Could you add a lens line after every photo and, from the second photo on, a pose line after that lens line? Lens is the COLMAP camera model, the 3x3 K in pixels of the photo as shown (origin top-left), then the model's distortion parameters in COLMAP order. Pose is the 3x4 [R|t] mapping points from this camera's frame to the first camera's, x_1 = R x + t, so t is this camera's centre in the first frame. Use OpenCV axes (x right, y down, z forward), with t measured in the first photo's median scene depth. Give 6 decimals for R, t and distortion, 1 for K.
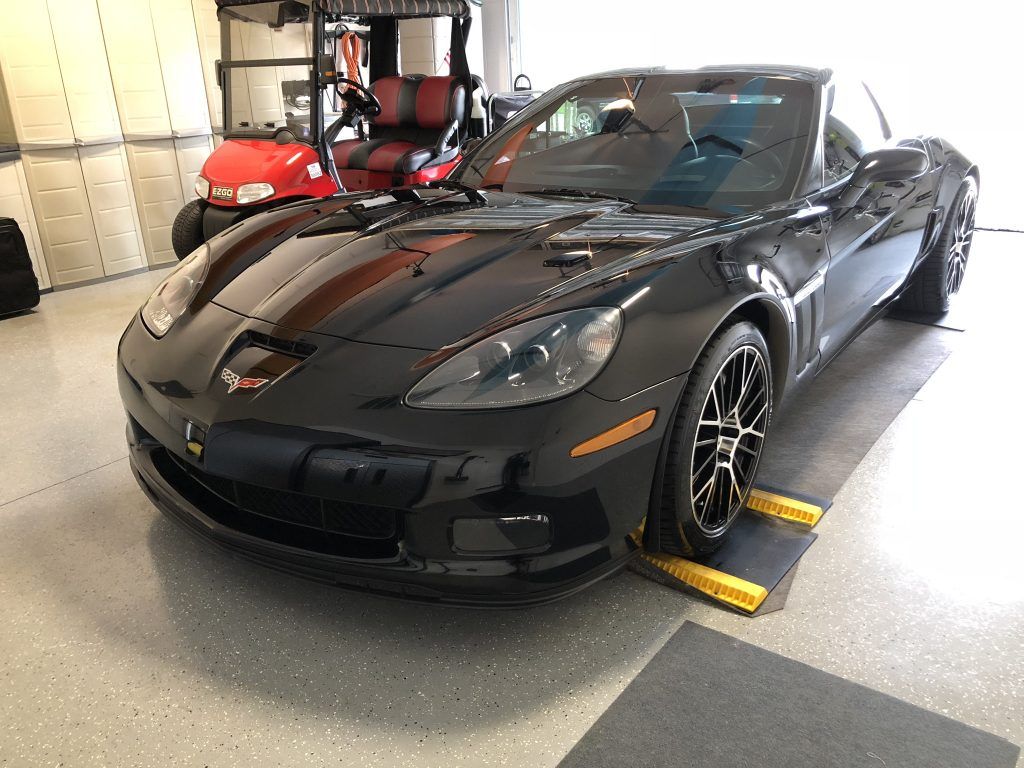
lens RADIAL K [[838.8, 0, 530.6], [0, 838.8, 389.5], [0, 0, 1]] dist [0.018010, -0.001696]
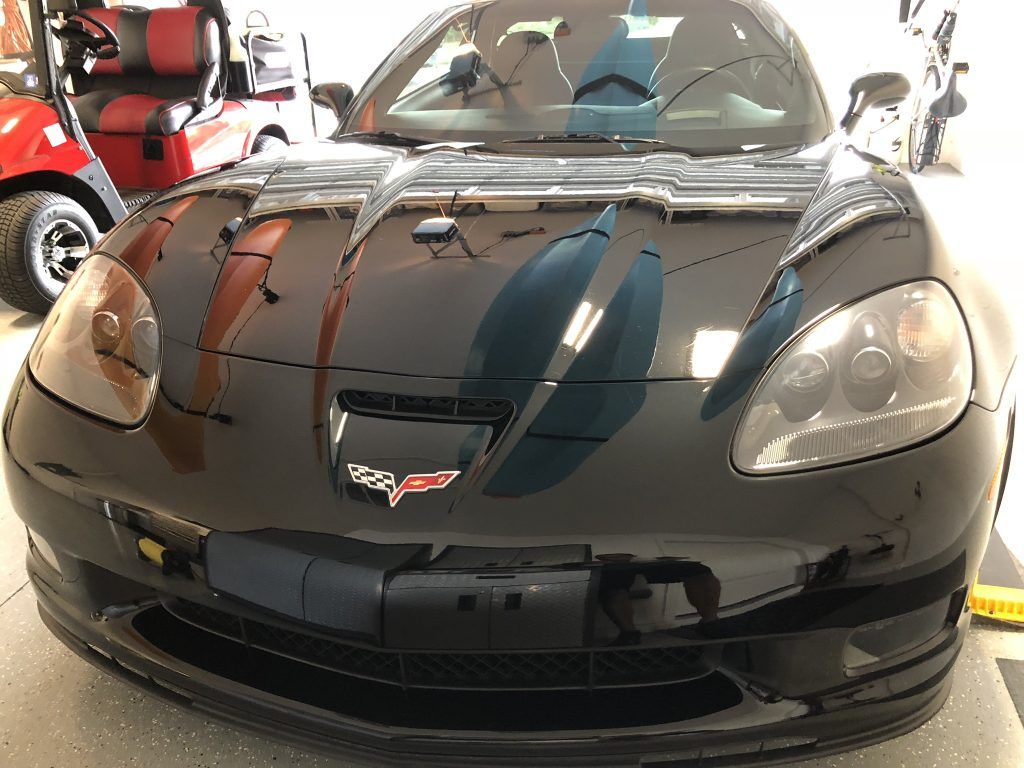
lens RADIAL K [[833.2, 0, 539.1], [0, 833.2, 389.4], [0, 0, 1]] dist [0.011444, 0.009045]
pose [[0.908827, -0.165616, 0.382891, -0.427912], [0.145993, 0.986048, 0.079977, -0.096256], [-0.390795, -0.016786, 0.920325, 0.392757]]
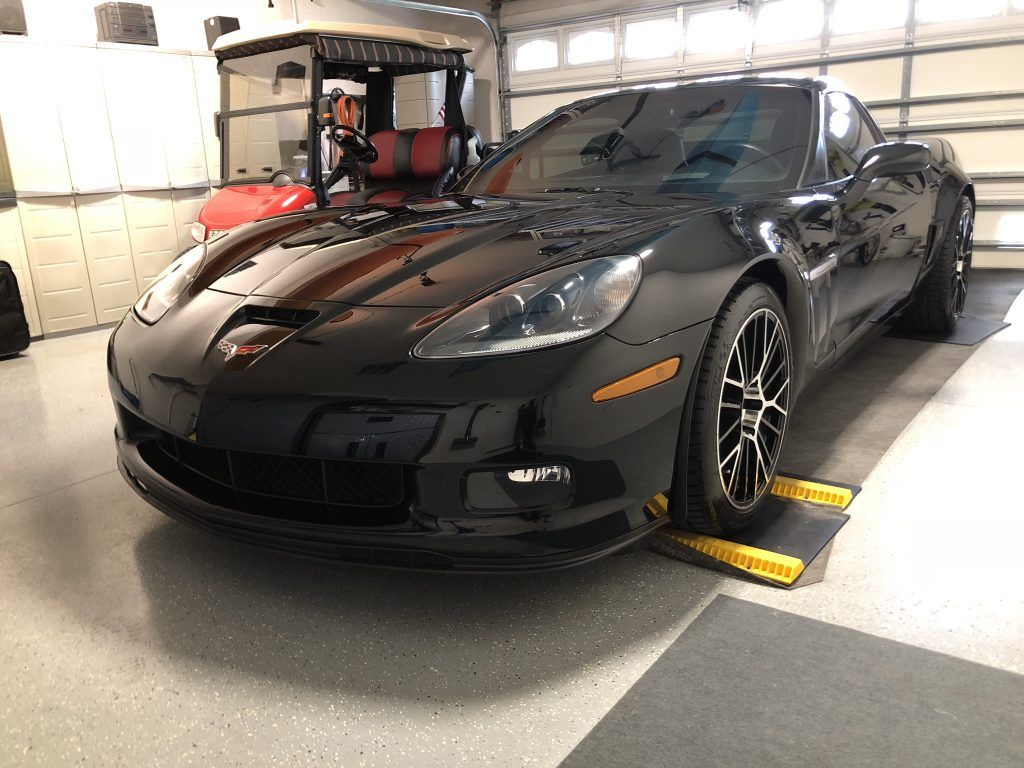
lens RADIAL K [[839.7, 0, 531.6], [0, 839.7, 382.4], [0, 0, 1]] dist [0.014067, 0.000848]
pose [[0.999745, -0.019649, 0.011121, -0.023268], [0.020712, 0.994218, -0.105366, 0.122163], [-0.008986, 0.105569, 0.994371, 0.053711]]
